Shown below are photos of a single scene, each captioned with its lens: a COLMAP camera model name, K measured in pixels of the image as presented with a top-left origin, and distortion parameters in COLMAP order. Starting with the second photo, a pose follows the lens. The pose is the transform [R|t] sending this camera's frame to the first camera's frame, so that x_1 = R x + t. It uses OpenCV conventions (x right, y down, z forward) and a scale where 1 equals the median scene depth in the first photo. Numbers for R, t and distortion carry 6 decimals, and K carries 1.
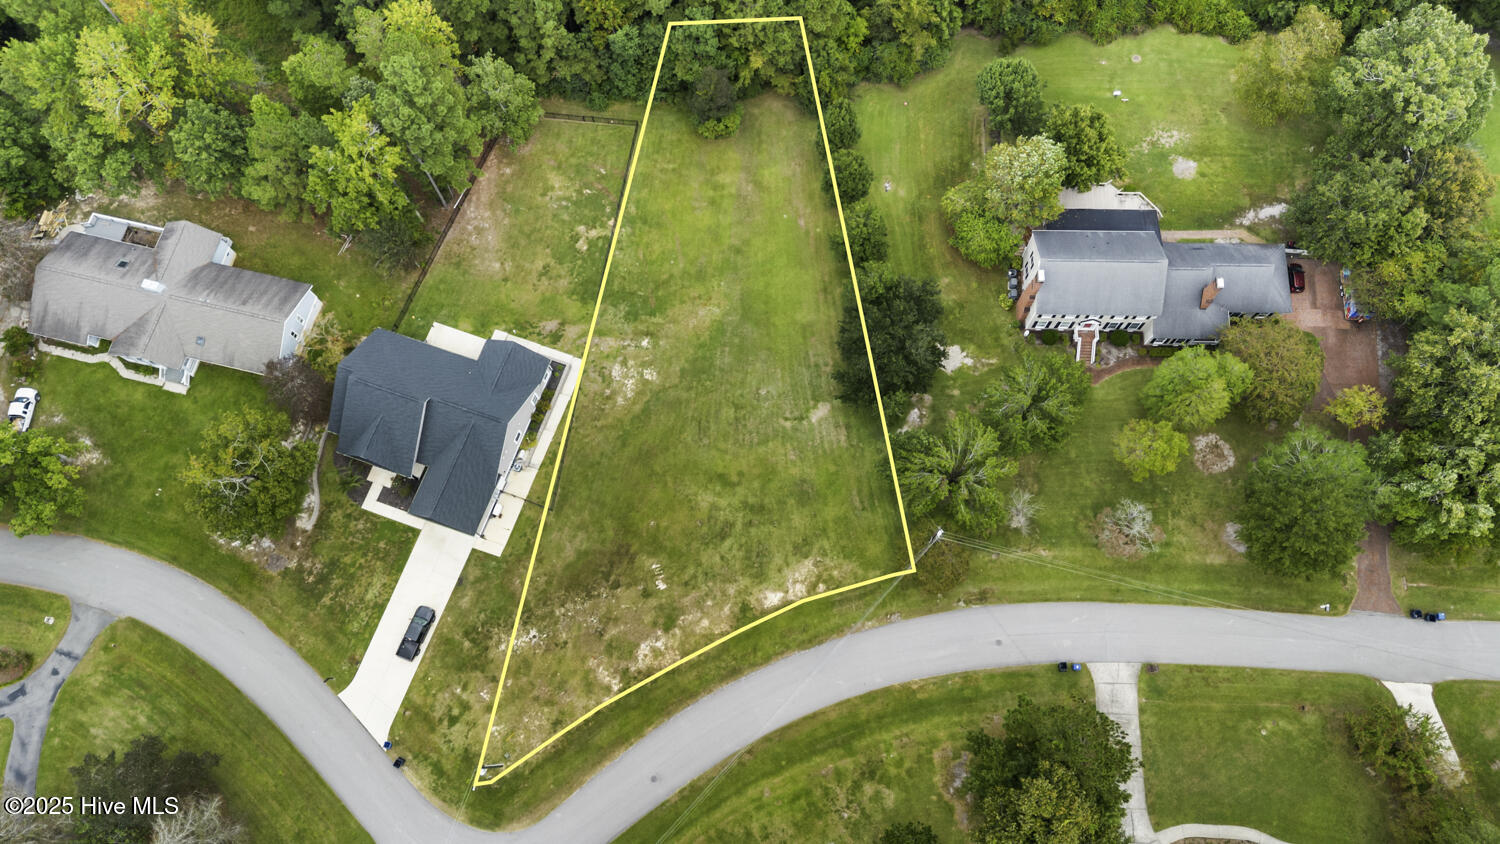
lens RADIAL K [[1047.1, 0, 754.9], [0, 1047.1, 407.4], [0, 0, 1]] dist [0.070219, -0.062001]
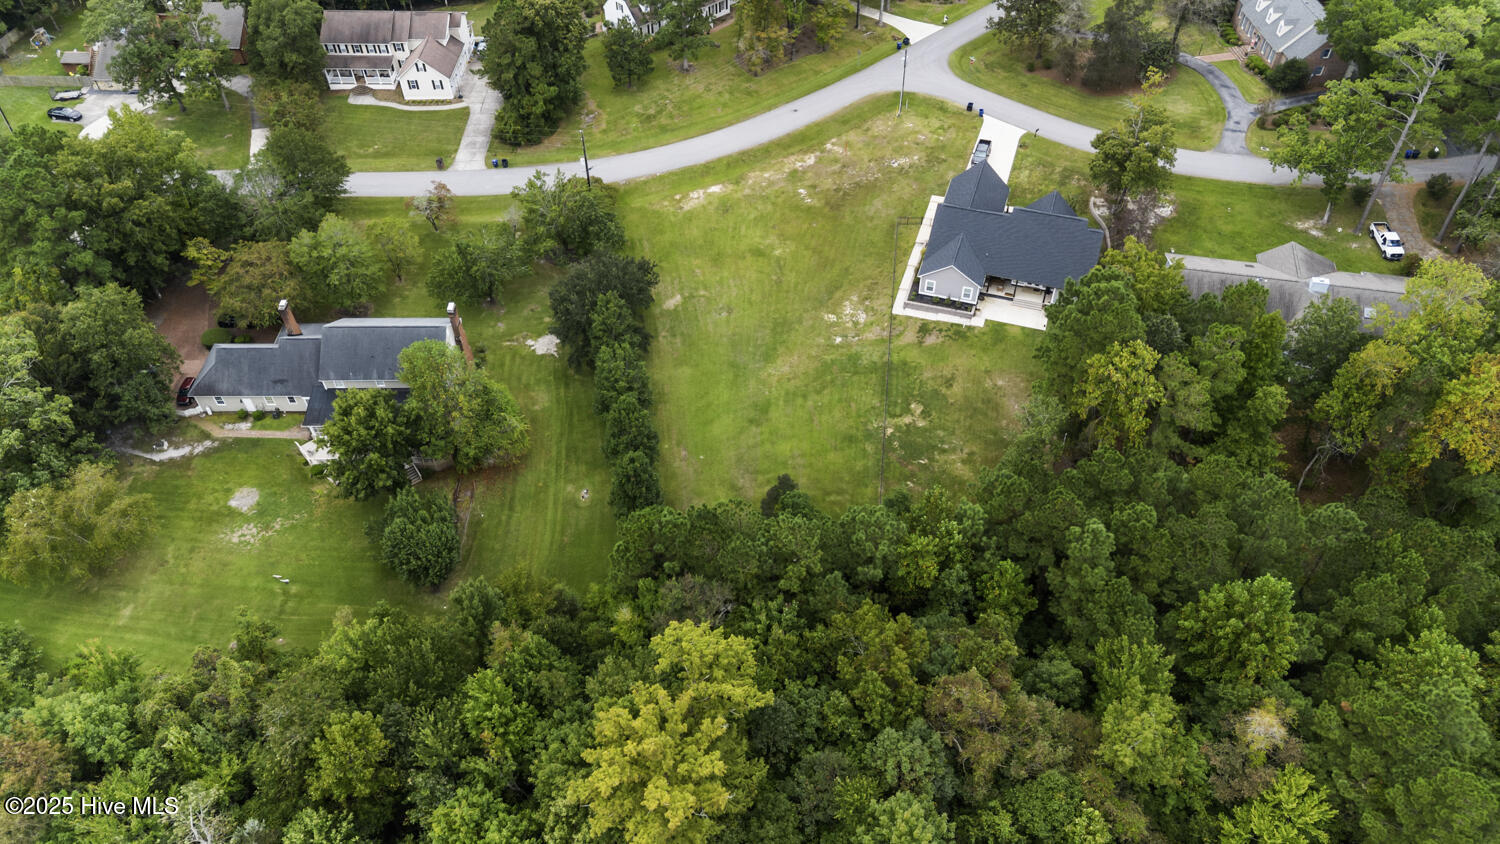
lens RADIAL K [[1047.1, 0, 751.0], [0, 1047.1, 422.0], [0, 0, 1]] dist [0.070219, -0.062001]
pose [[-0.998974, 0.043715, 0.011788, -0.029301], [-0.012048, -0.507641, 0.861484, -1.070835], [0.043644, 0.860459, 0.507647, 0.581945]]
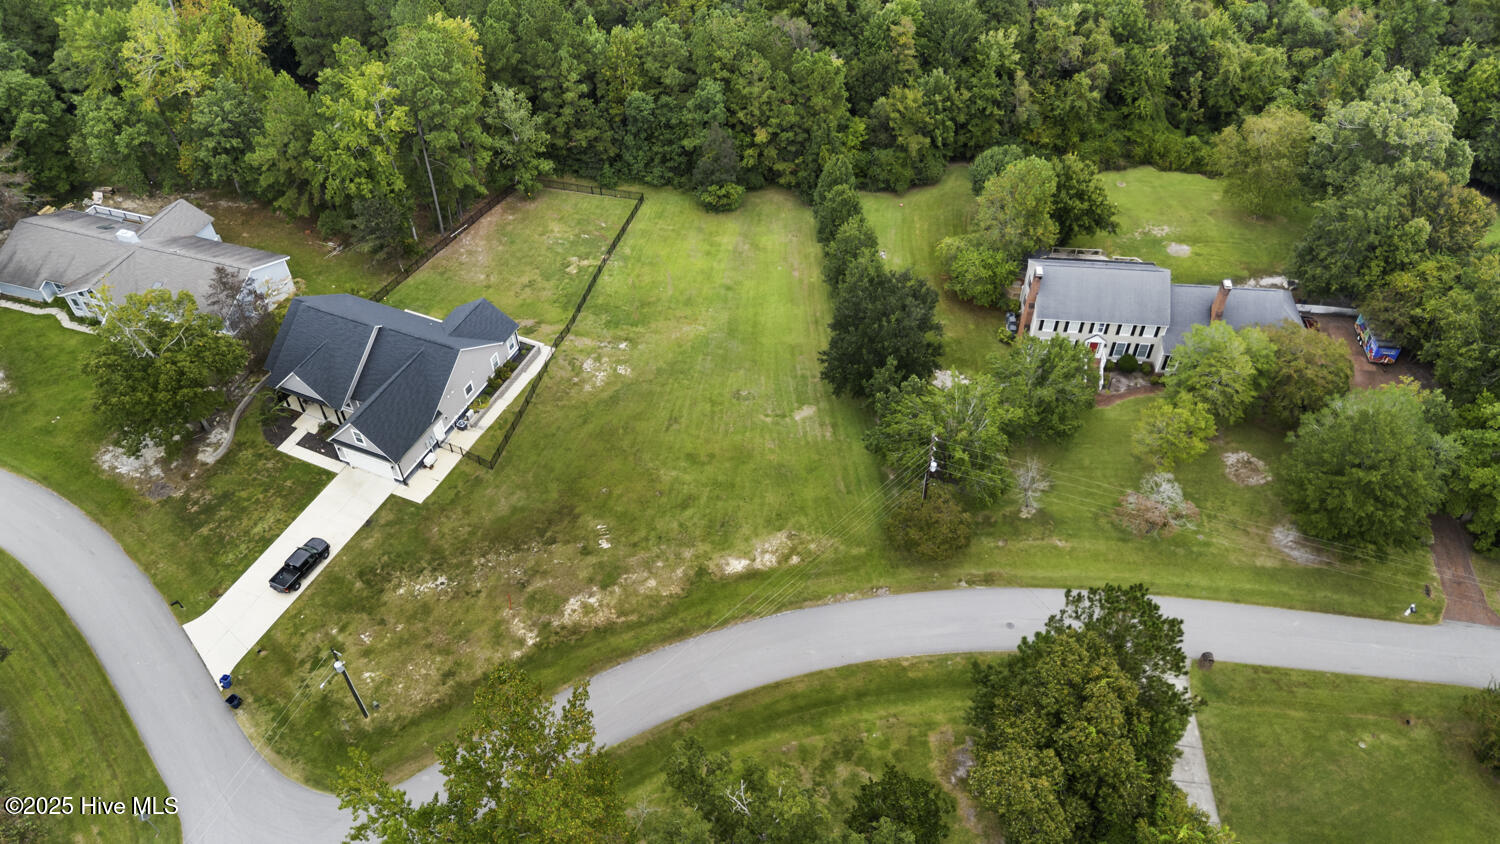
lens RADIAL K [[1047.1, 0, 758.2], [0, 1047.1, 420.3], [0, 0, 1]] dist [0.070219, -0.062001]
pose [[0.997767, 0.062442, -0.023704, 0.046406], [-0.066398, 0.888965, -0.453136, 0.449293], [-0.007223, 0.453698, 0.891126, 0.203748]]
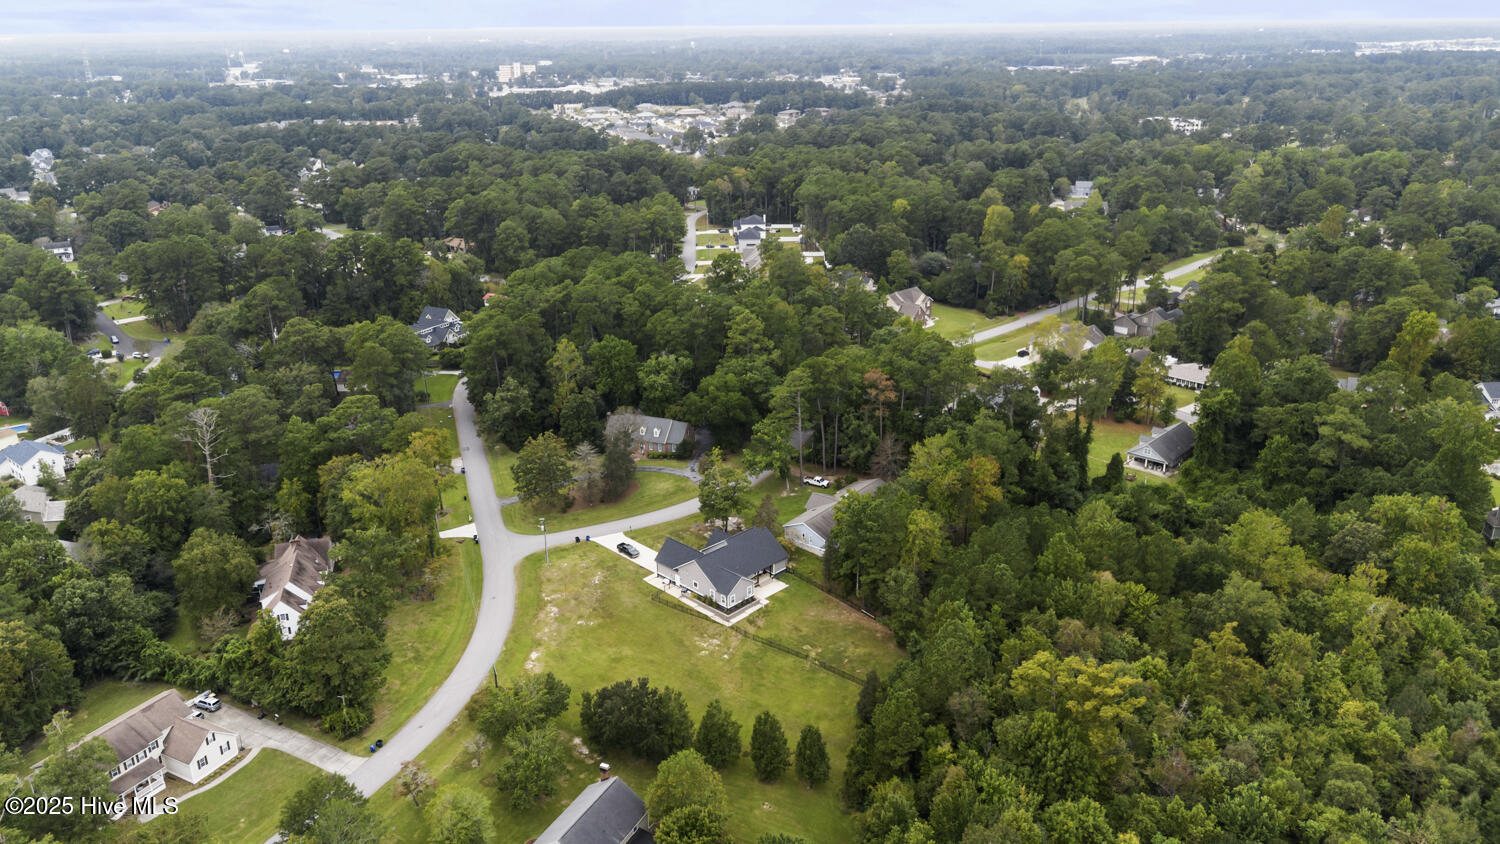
lens RADIAL K [[1047.1, 0, 753.4], [0, 1047.1, 419.3], [0, 0, 1]] dist [0.070219, -0.062001]
pose [[-0.418935, 0.337396, -0.843005, 1.116337], [-0.863140, 0.140284, 0.485087, -0.943426], [0.281926, 0.930852, 0.232450, 0.369213]]
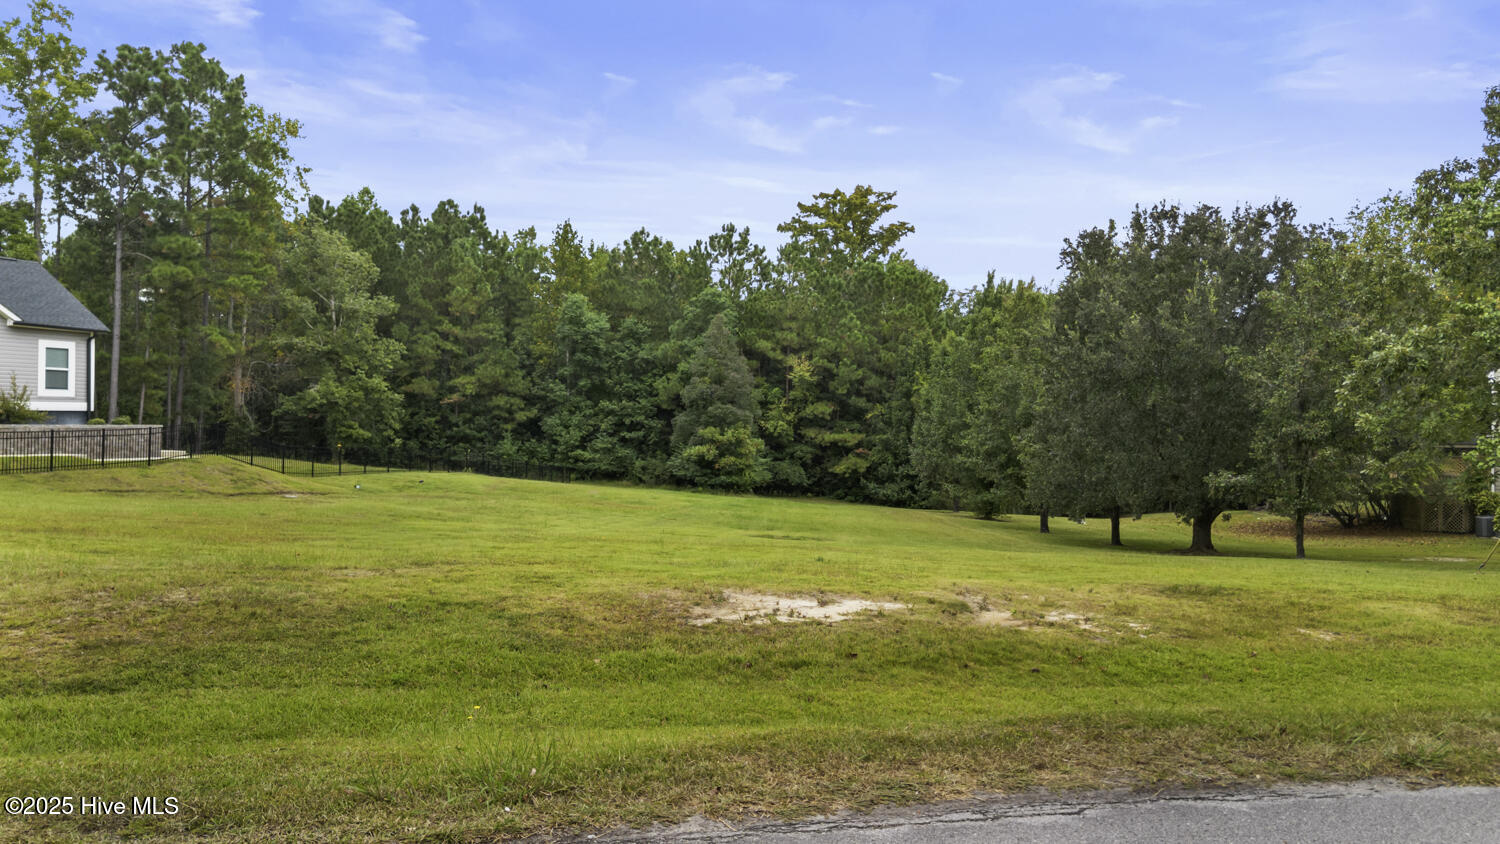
lens RADIAL K [[1047.1, 0, 752.4], [0, 1047.1, 418.0], [0, 0, 1]] dist [0.070219, -0.062001]
pose [[0.996648, 0.038724, -0.072065, 0.019358], [-0.080436, 0.303065, -0.949569, 0.245499], [-0.014931, 0.952183, 0.305164, 0.937016]]
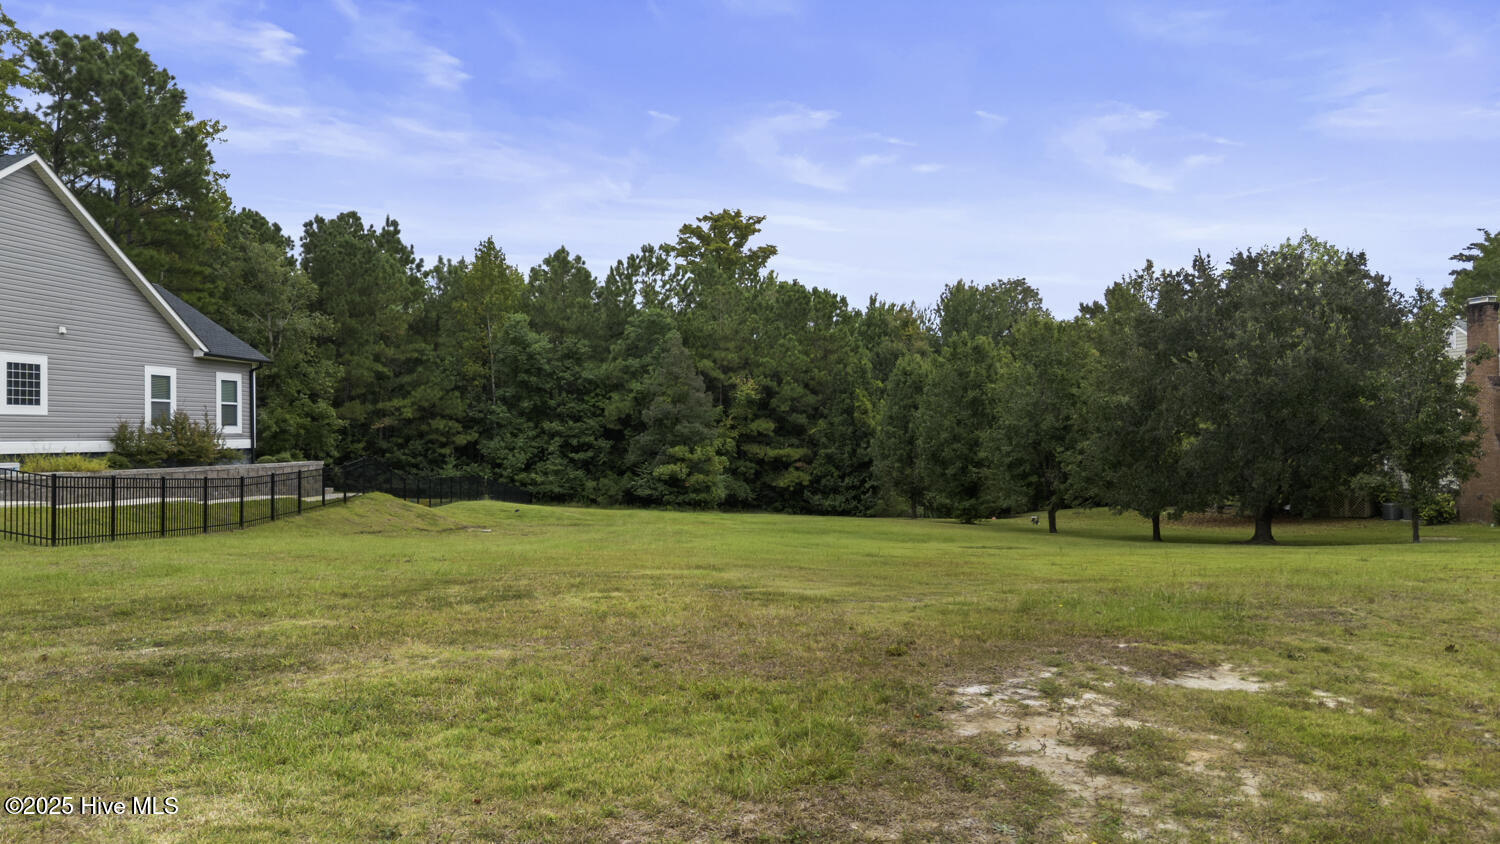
lens RADIAL K [[1047.1, 0, 753.8], [0, 1047.1, 414.0], [0, 0, 1]] dist [0.070219, -0.062001]
pose [[0.981115, 0.019976, 0.192393, -0.117984], [0.178664, 0.287542, -0.940956, 0.256229], [-0.074117, 0.957560, 0.278543, 0.934220]]
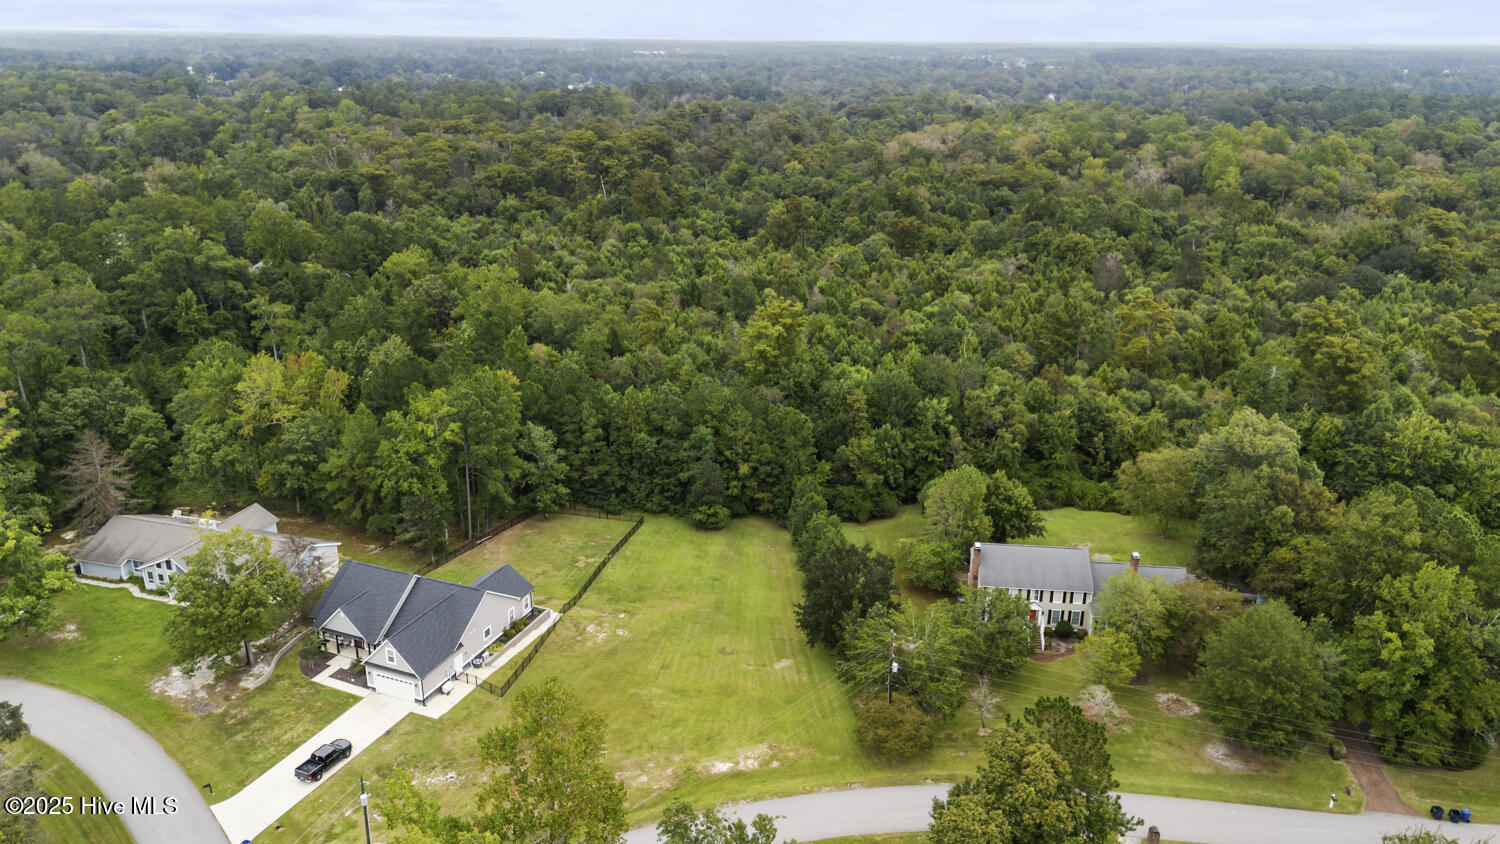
lens RADIAL K [[1047.1, 0, 756.9], [0, 1047.1, 435.7], [0, 0, 1]] dist [0.070219, -0.062001]
pose [[0.998189, 0.051761, -0.030649, 0.060296], [-0.055854, 0.608322, -0.791723, 0.719594], [-0.022336, 0.792001, 0.610111, 0.211190]]
